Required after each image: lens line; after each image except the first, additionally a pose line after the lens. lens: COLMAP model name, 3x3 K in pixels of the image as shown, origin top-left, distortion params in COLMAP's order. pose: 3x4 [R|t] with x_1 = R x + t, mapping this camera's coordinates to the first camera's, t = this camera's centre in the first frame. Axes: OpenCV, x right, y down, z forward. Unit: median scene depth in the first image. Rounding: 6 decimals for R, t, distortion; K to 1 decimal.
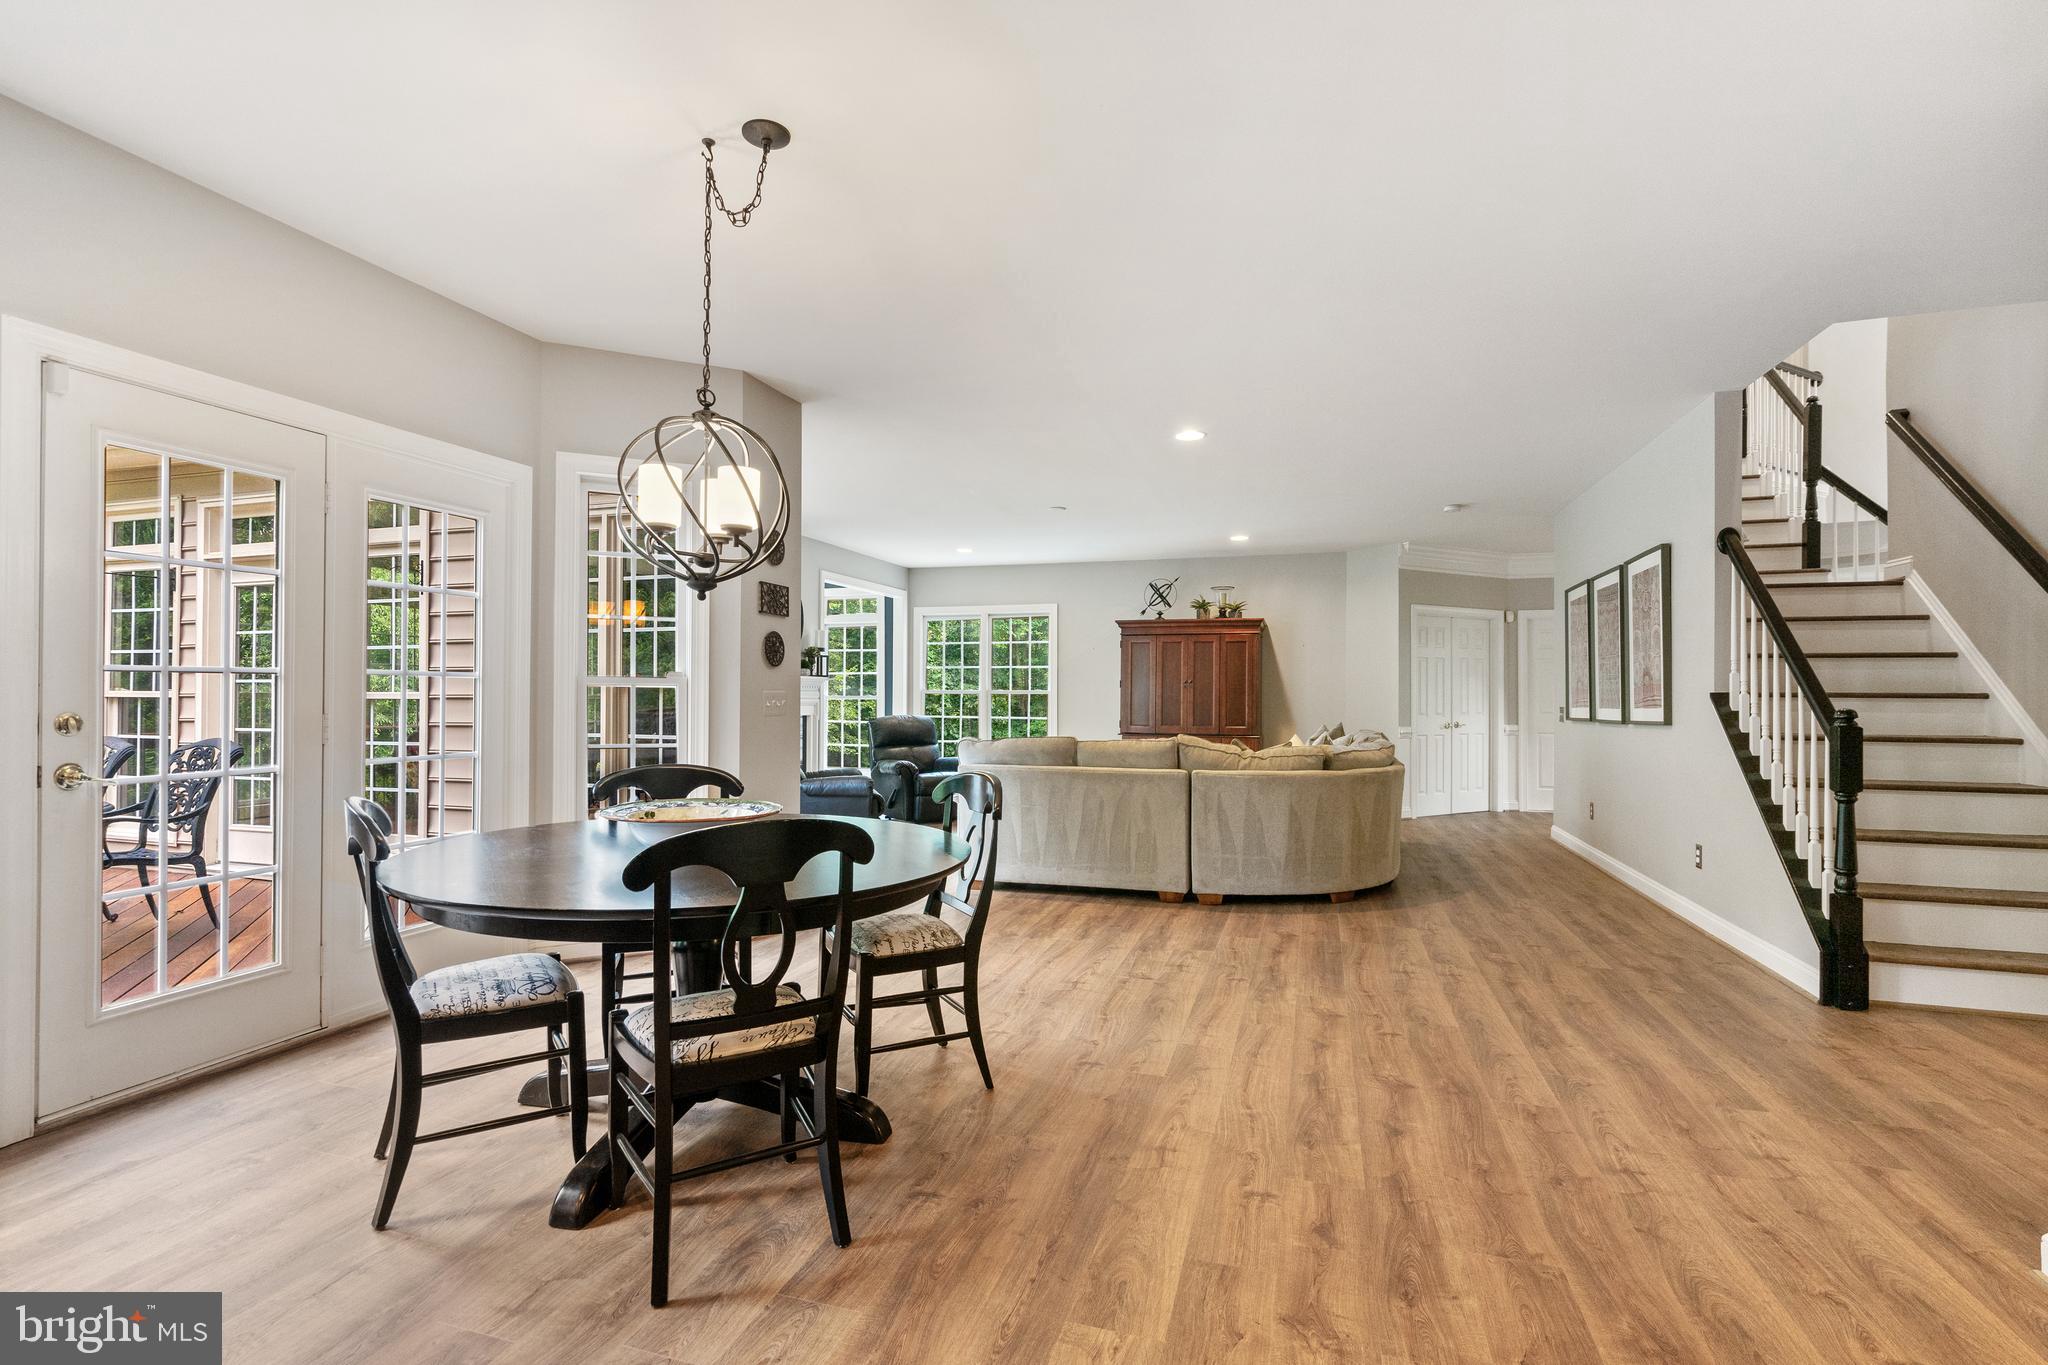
lens RADIAL K [[934.1, 0, 1014.8], [0, 934.1, 696.1], [0, 0, 1]] dist [-0.006770, 0.002725]
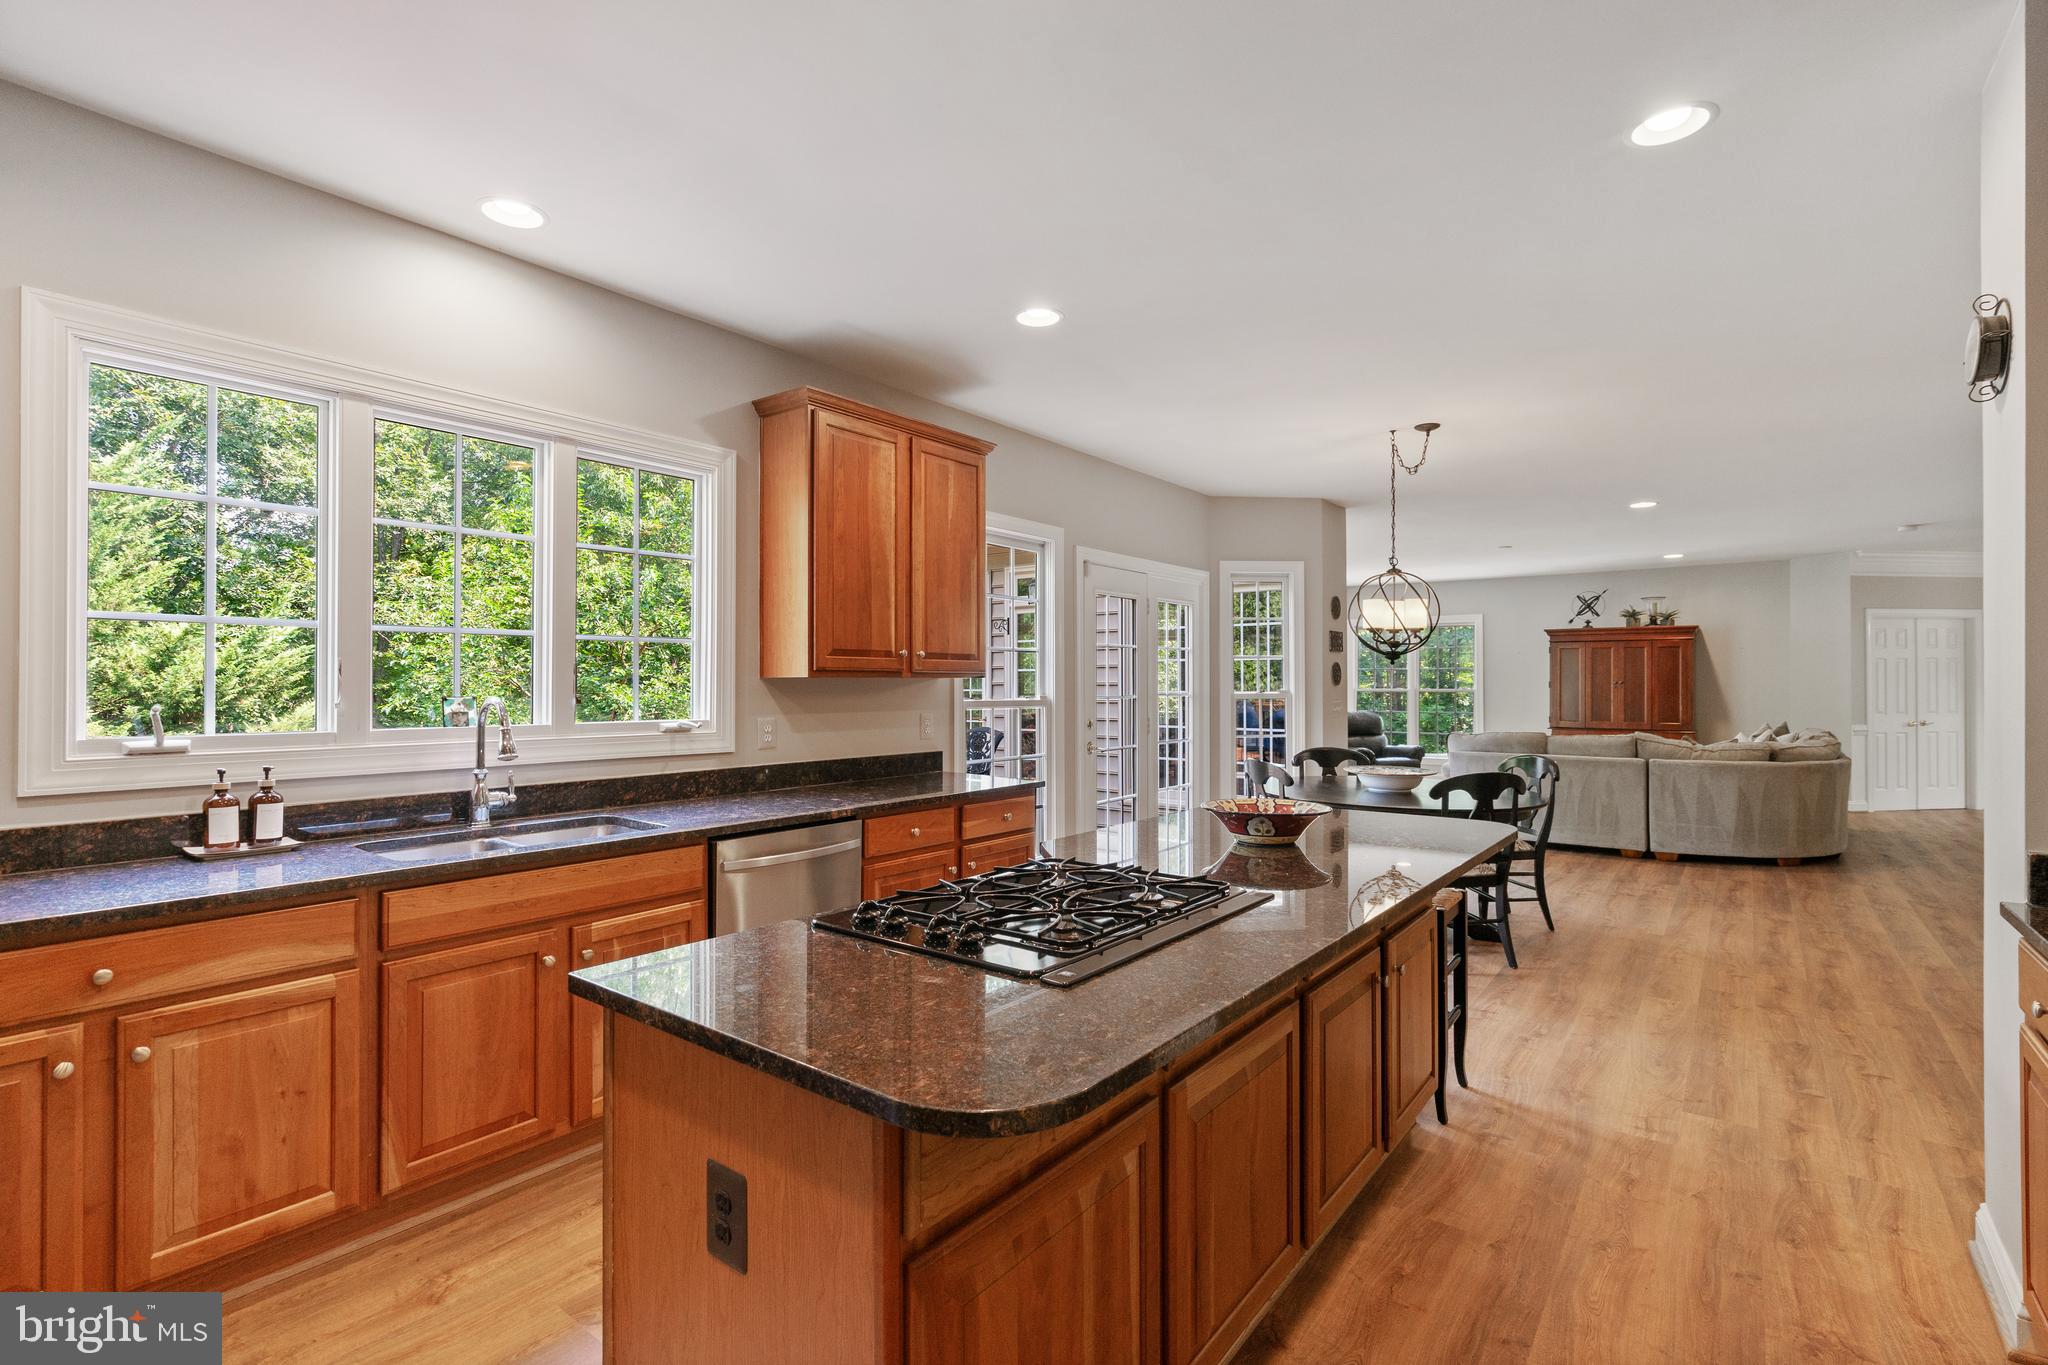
lens RADIAL K [[934.1, 0, 1015.8], [0, 934.1, 679.9], [0, 0, 1]] dist [-0.006770, 0.002725]
pose [[0.938598, -0.008000, -0.344920, -0.242843], [0.006597, 0.999965, -0.005240, -0.038983], [0.344949, 0.002643, 0.938618, -0.678865]]
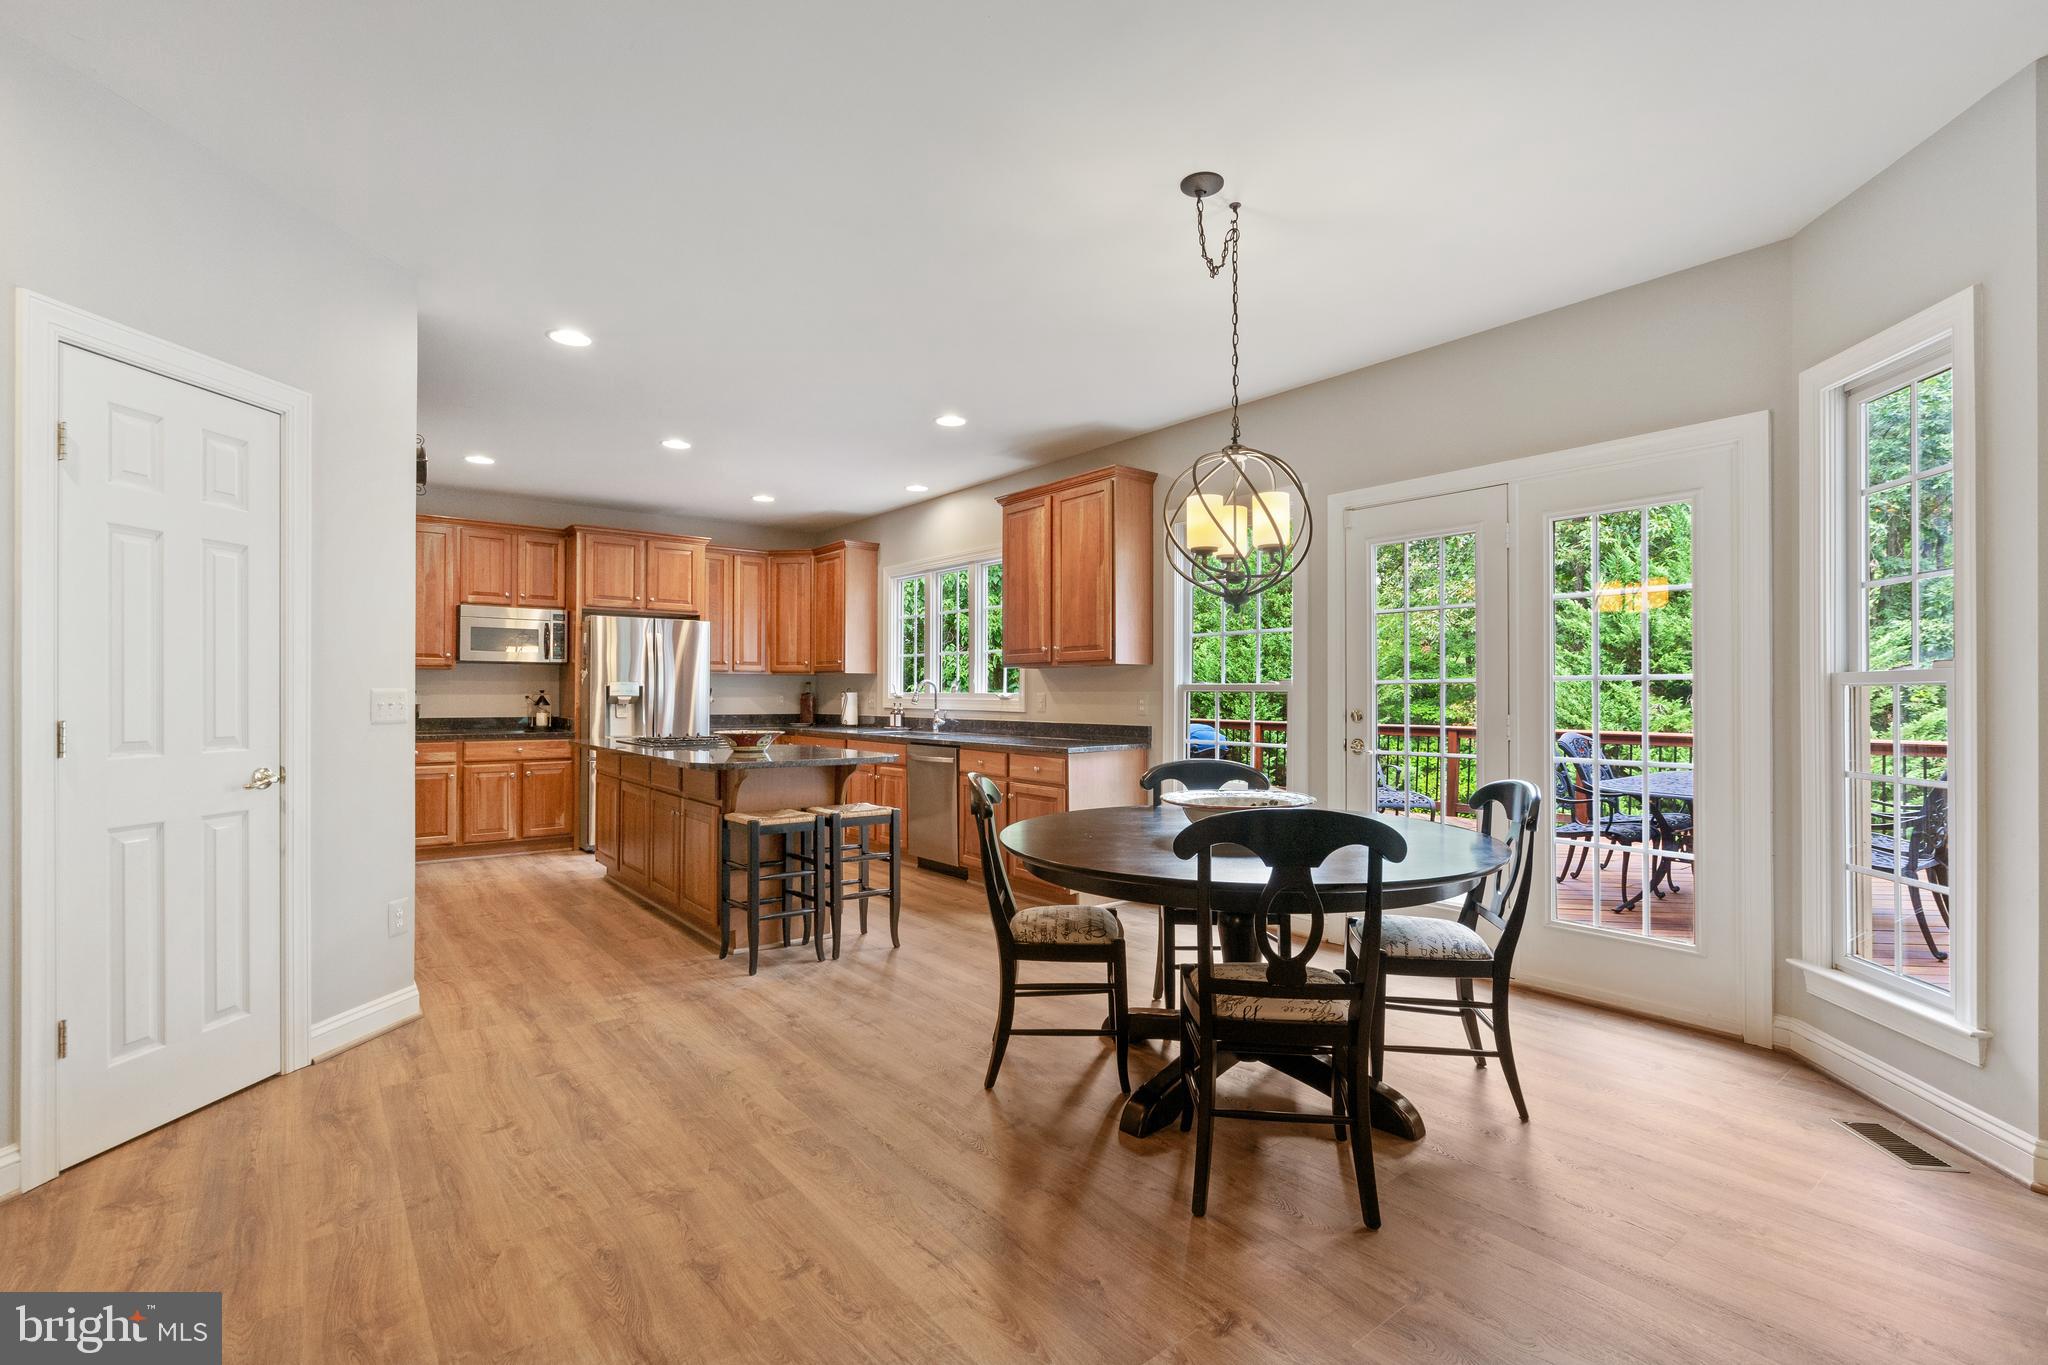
lens RADIAL K [[934.1, 0, 1016.8], [0, 934.1, 685.1], [0, 0, 1]] dist [-0.006770, 0.002725]
pose [[-0.560347, -0.015506, -0.828113, 0.449977], [-0.003273, 0.999858, -0.016507, 0.003343], [0.828251, -0.006539, -0.560319, 0.852876]]
